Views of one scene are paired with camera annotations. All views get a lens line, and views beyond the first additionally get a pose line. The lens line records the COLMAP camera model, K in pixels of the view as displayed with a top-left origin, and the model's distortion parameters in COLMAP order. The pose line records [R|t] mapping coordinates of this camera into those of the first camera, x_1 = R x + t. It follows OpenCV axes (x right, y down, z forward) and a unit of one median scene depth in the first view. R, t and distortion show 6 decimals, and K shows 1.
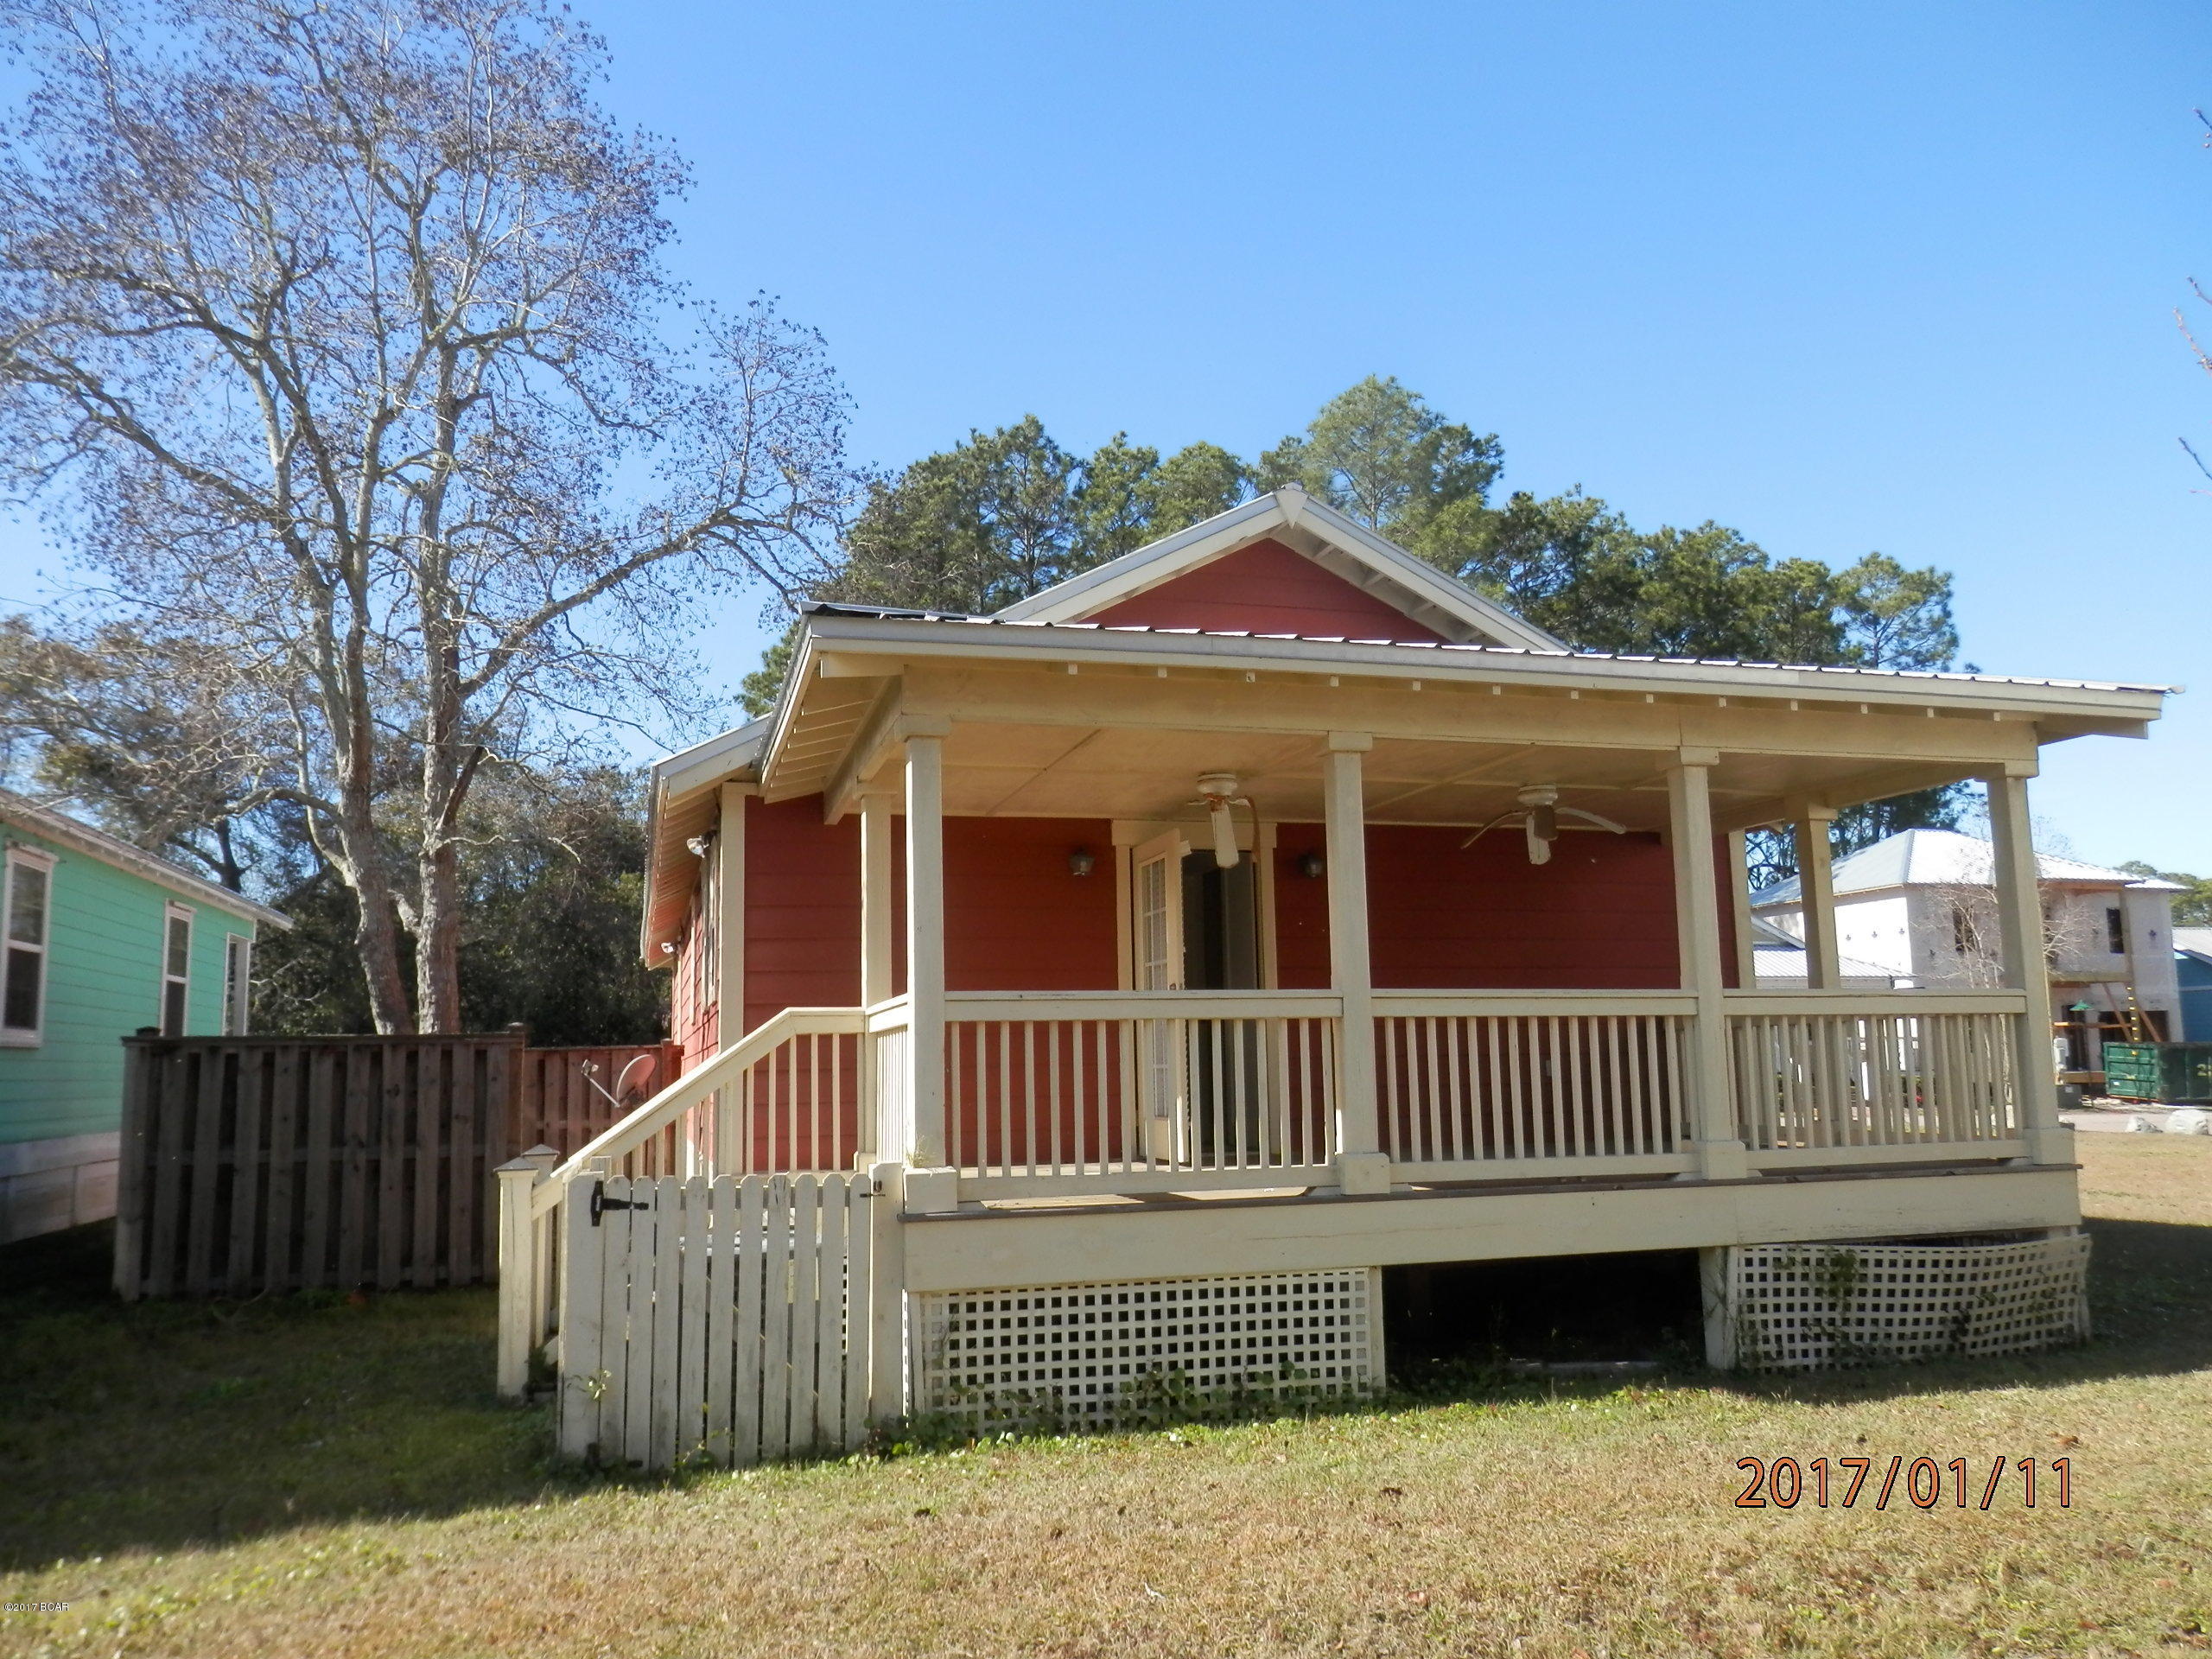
lens RADIAL K [[1639.2, 0, 1113.4], [0, 1639.2, 826.2], [0, 0, 1]] dist [0.033803, 0.002477]
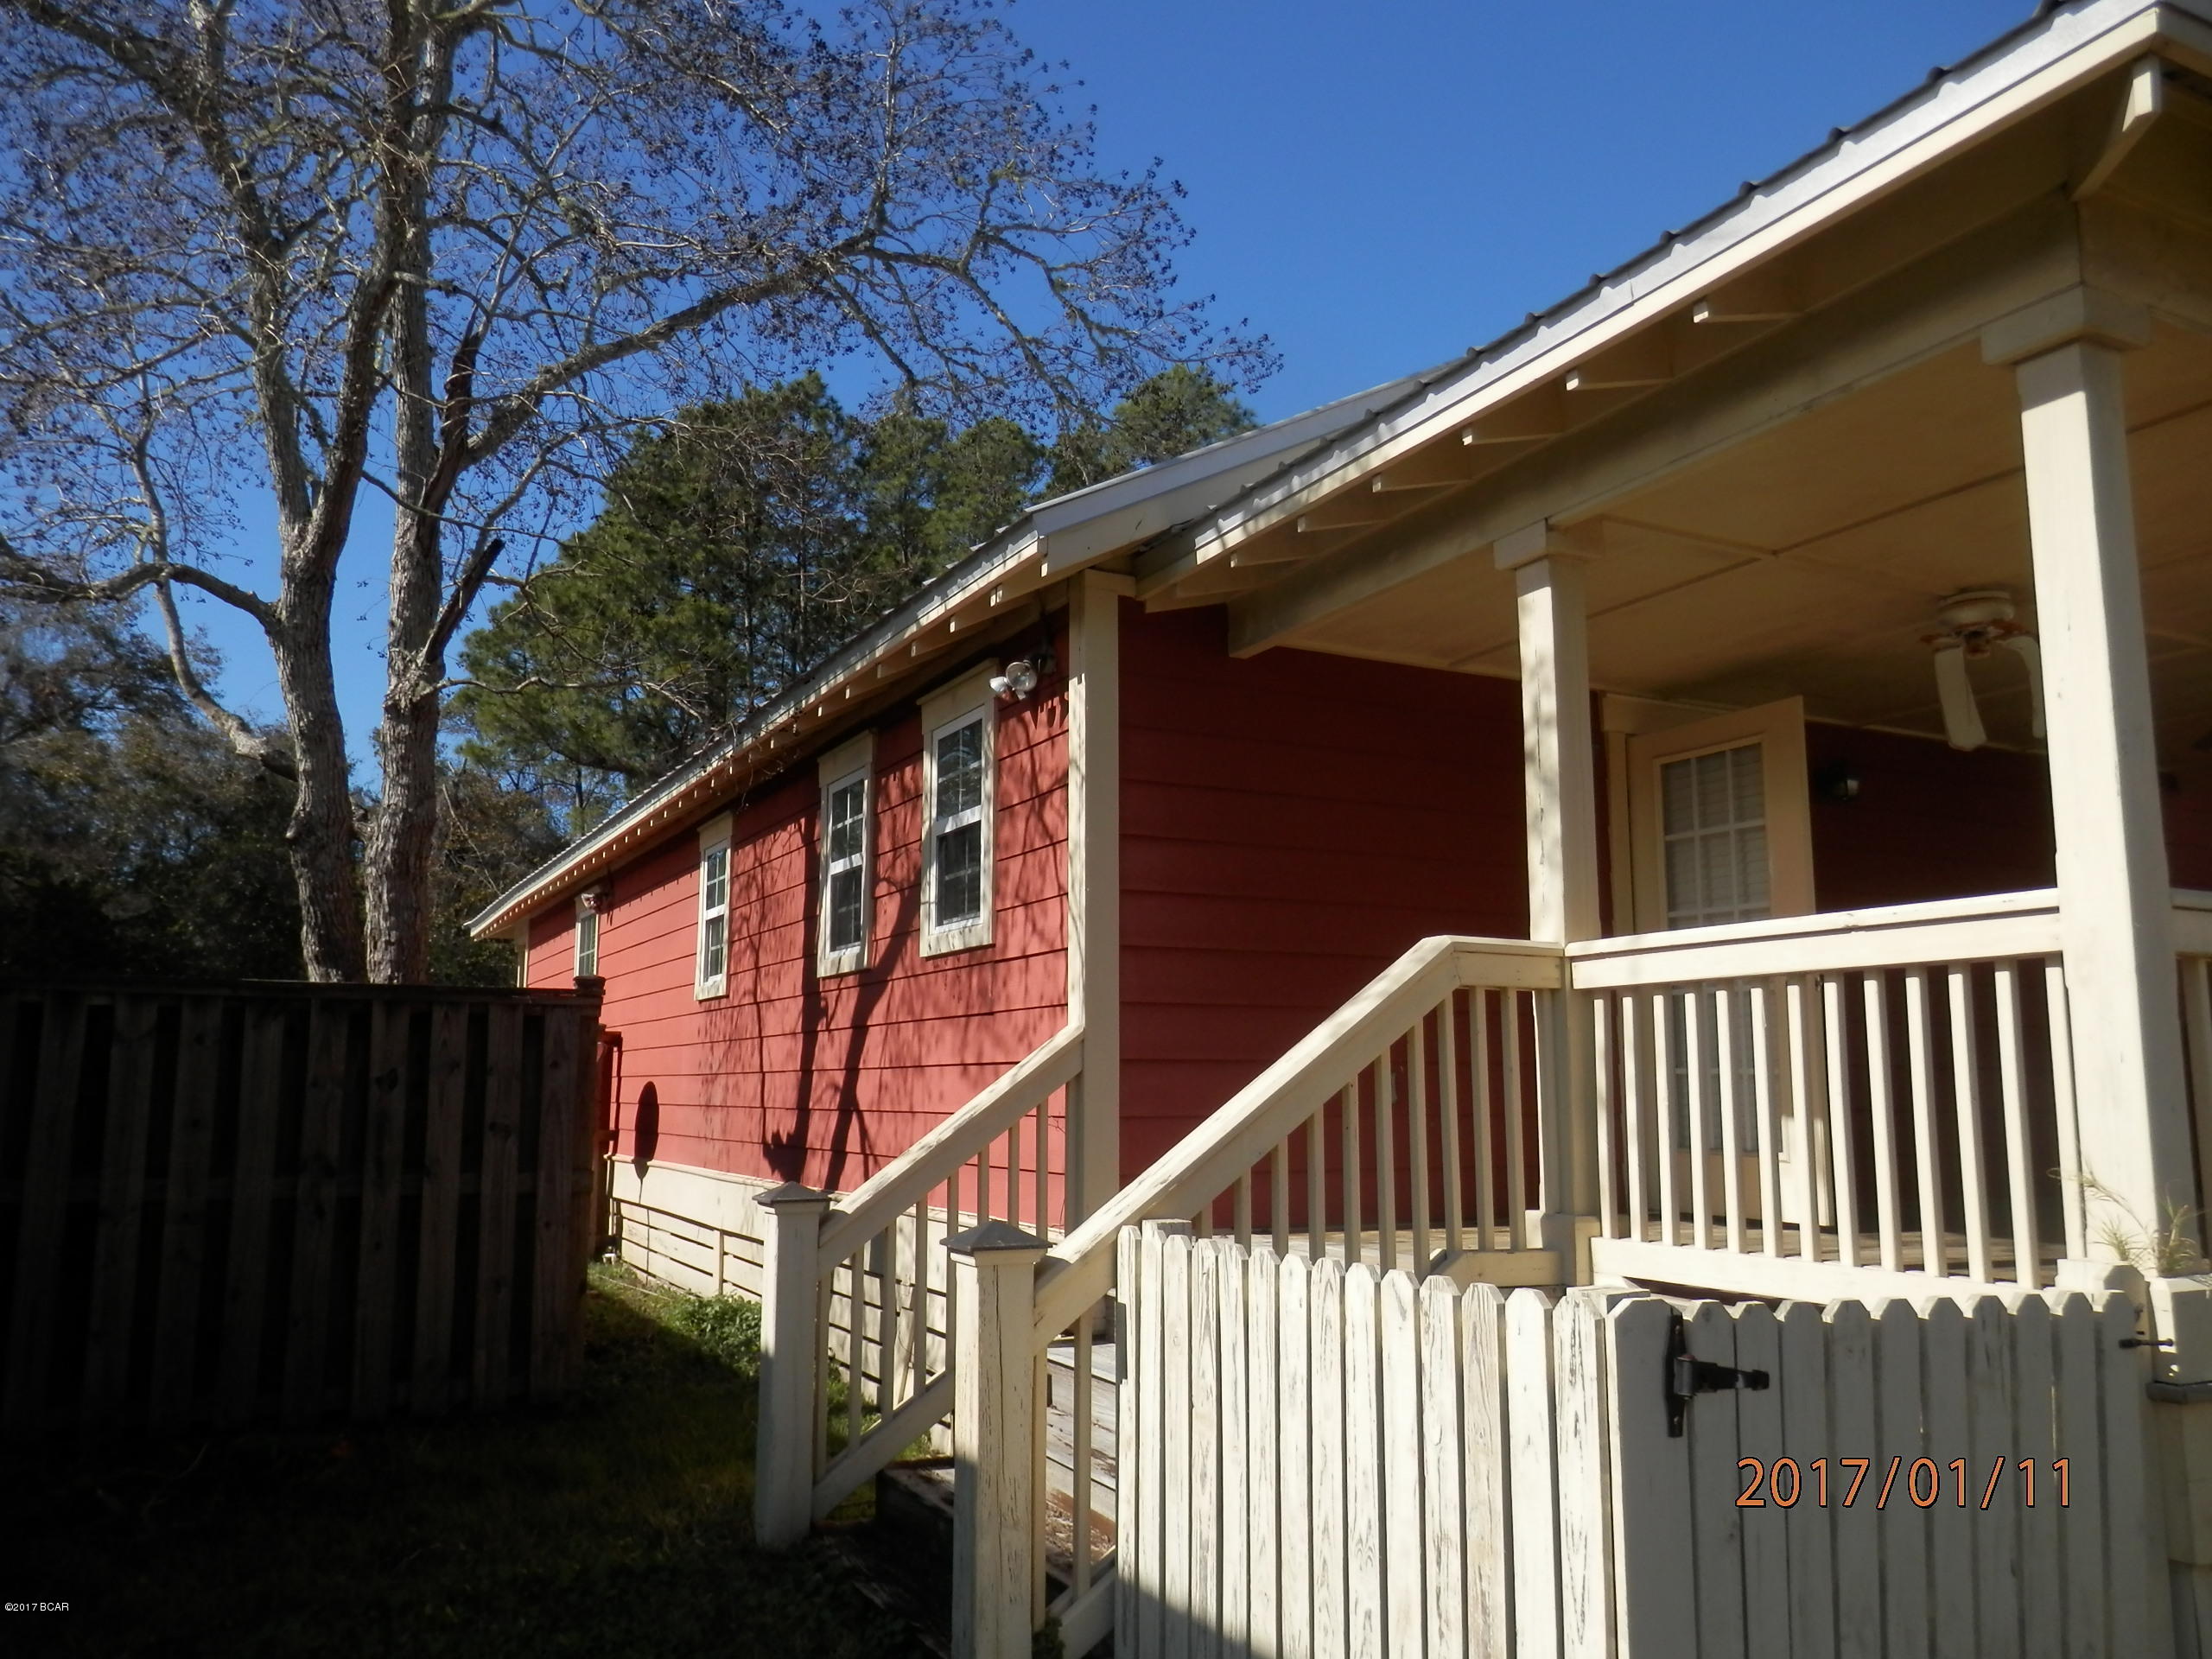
lens RADIAL K [[1639.2, 0, 1099.5], [0, 1639.2, 836.3], [0, 0, 1]] dist [0.033803, 0.002477]
pose [[0.980925, 0.052726, 0.187102, -0.307171], [-0.051687, 0.998609, -0.010430, 0.067646], [-0.187391, 0.000561, 0.982285, 0.380924]]
